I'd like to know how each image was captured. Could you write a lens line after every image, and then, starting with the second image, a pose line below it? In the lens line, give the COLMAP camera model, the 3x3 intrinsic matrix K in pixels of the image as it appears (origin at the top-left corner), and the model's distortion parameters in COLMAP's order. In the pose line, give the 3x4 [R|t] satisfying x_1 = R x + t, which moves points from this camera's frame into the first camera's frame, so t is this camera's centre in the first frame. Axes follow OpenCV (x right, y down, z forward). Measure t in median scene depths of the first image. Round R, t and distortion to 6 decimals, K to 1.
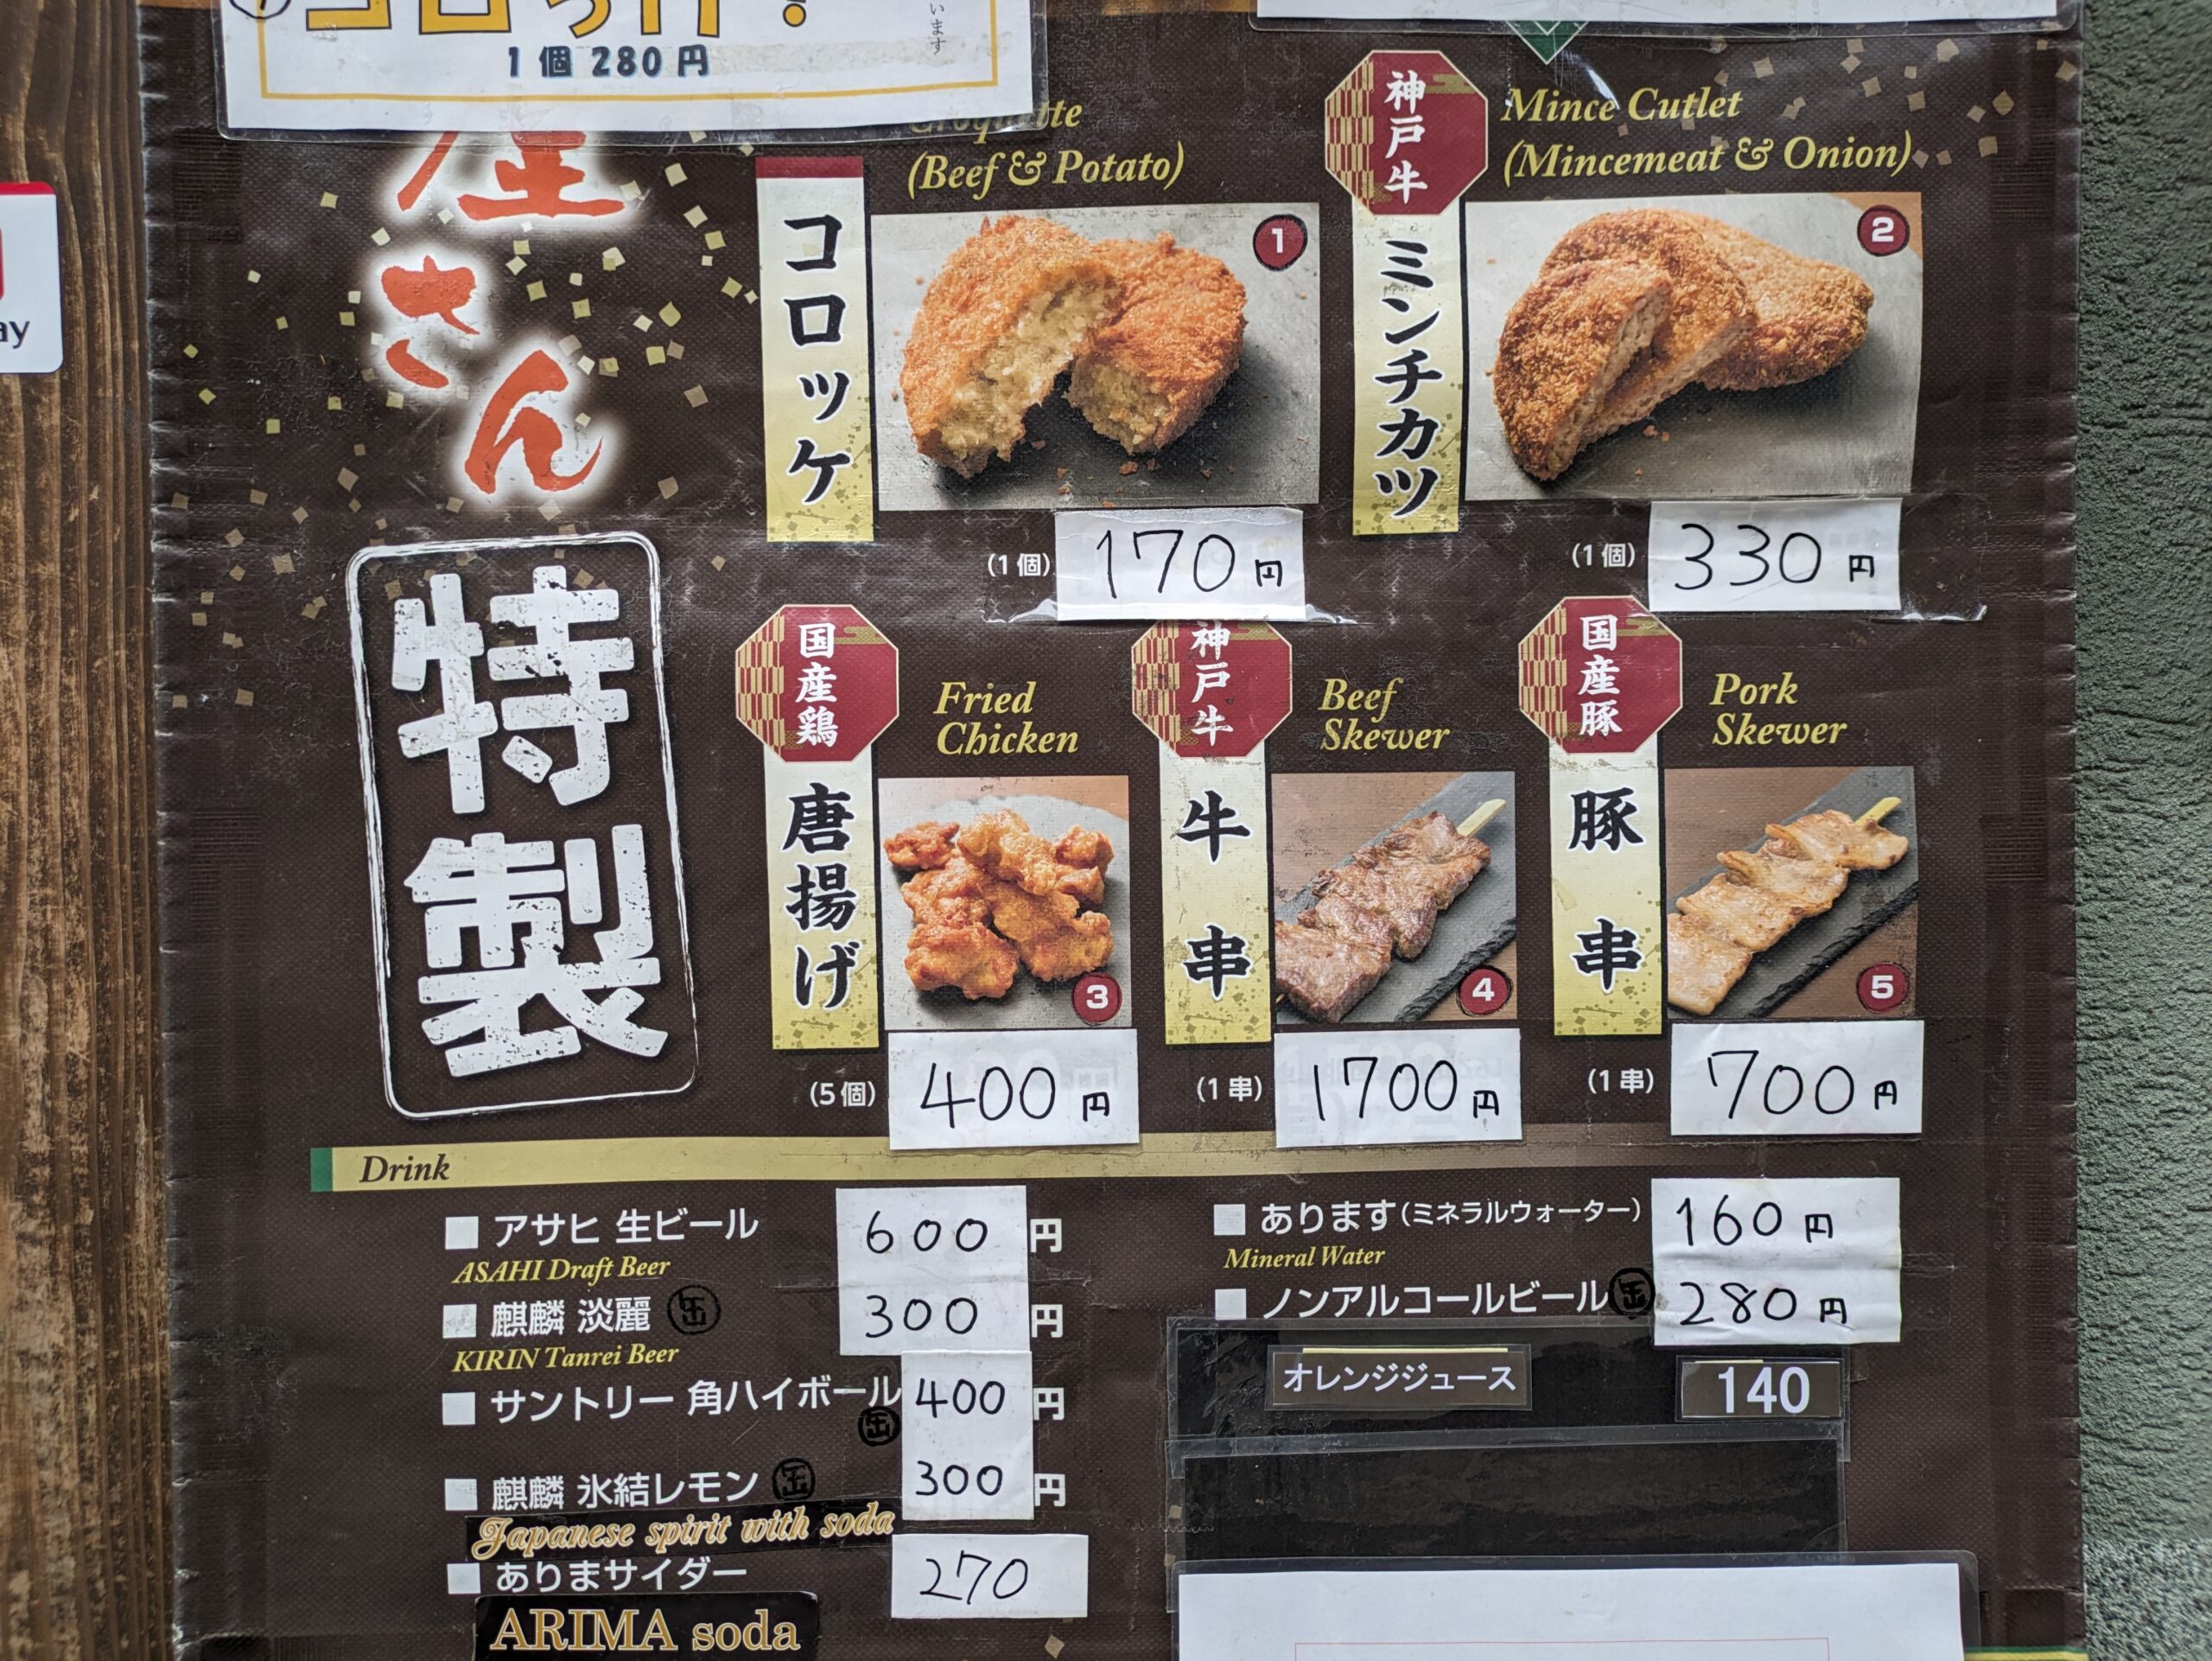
lens RADIAL K [[1660.8, 0, 1106.0], [0, 1660.8, 830.5], [0, 0, 1]] dist [0.022963, -0.002456]
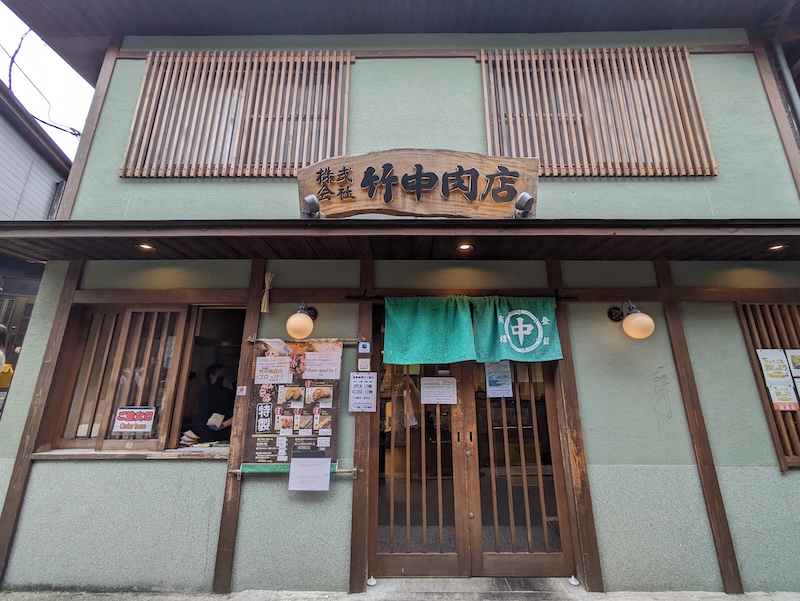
lens RADIAL K [[317.6, 0, 400.4], [0, 317.6, 297.2], [0, 0, 1]] dist [-0.001512, 0.000222]
pose [[0.999719, 0.003421, -0.023458, 1.422250], [-0.009853, 0.959967, -0.279939, -0.353444], [0.021561, 0.280091, 0.959731, -3.148307]]
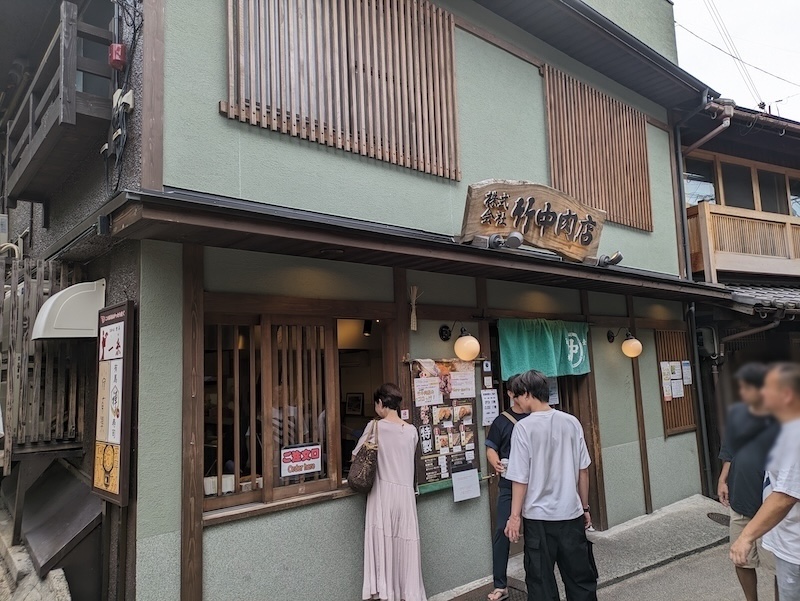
lens RADIAL K [[600.6, 0, 400.0], [0, 600.6, 300.5], [0, 0, 1]] dist [0.022963, -0.002456]
pose [[0.759091, 0.058193, 0.648378, -5.418532], [0.054597, 0.986796, -0.152486, -0.576519], [-0.648691, 0.151151, 0.745891, -4.488026]]
